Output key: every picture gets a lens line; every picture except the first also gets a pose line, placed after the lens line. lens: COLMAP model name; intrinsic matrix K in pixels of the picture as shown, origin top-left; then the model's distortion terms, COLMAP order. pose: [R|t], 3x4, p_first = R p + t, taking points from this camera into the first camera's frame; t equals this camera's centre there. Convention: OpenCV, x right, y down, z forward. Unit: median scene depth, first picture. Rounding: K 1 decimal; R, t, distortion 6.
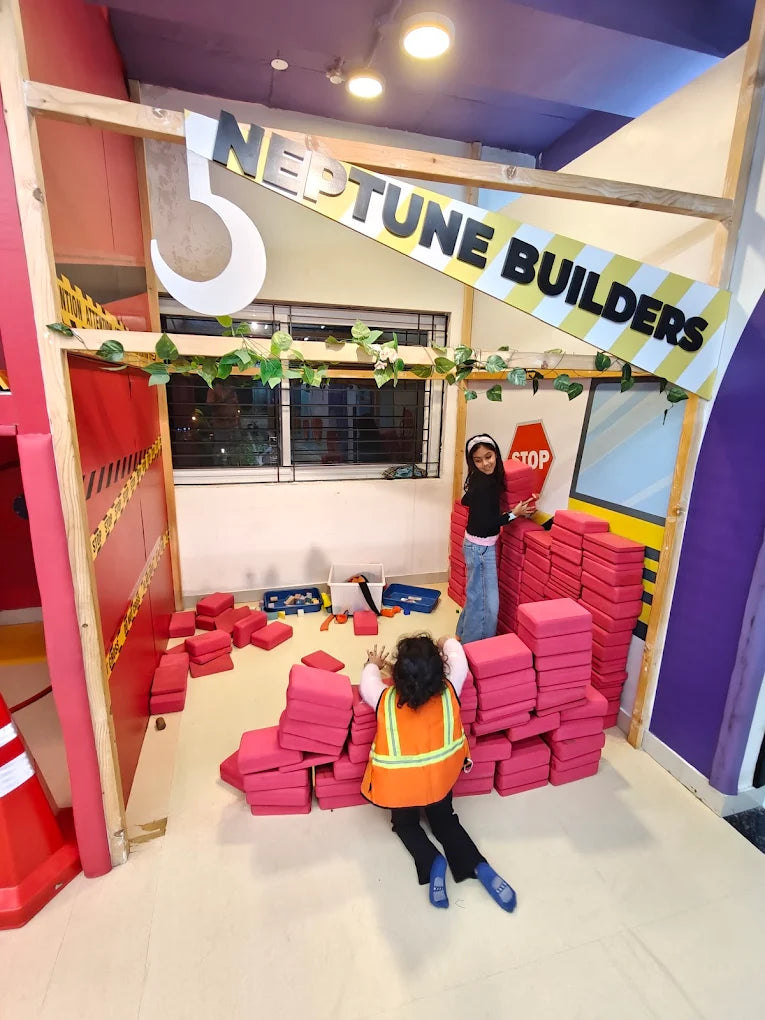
lens RADIAL K [[476.7, 0, 373.8], [0, 476.7, 509.7], [0, 0, 1]] dist [0.001160, 0.000012]
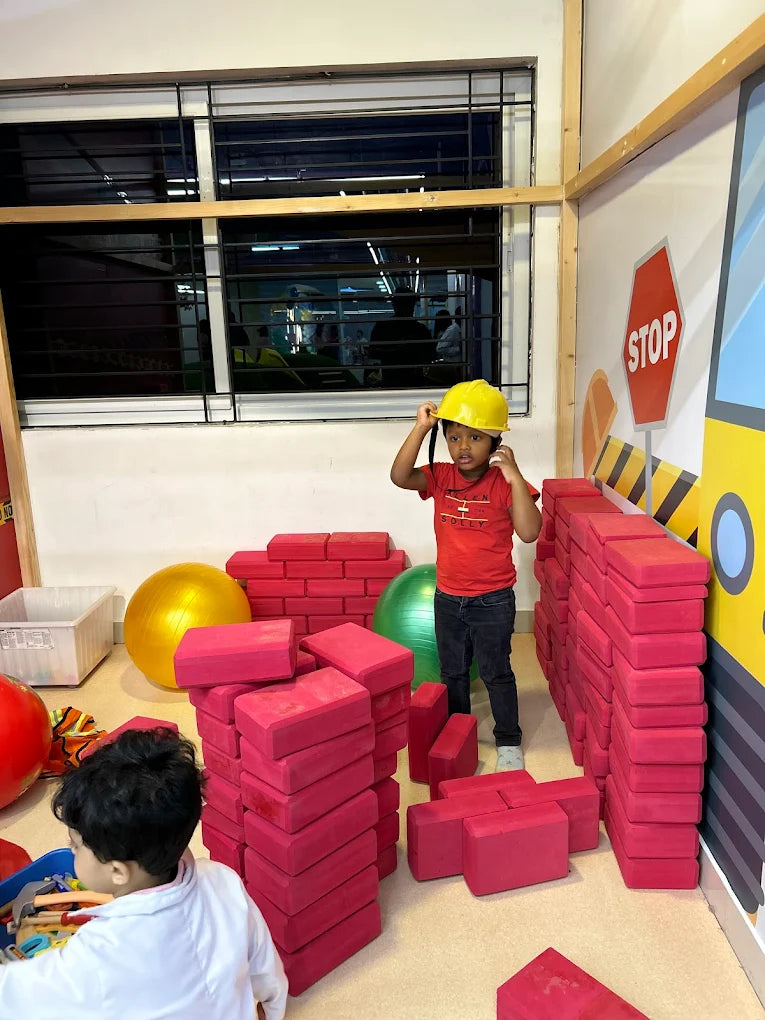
lens RADIAL K [[762.7, 0, 385.0], [0, 762.7, 509.9], [0, 0, 1]] dist [0.035462, 0.000658]
pose [[0.956069, 0.016177, -0.292696, 0.265814], [-0.020518, 0.999720, -0.011769, 0.049094], [0.292423, 0.017257, 0.956133, 0.247742]]
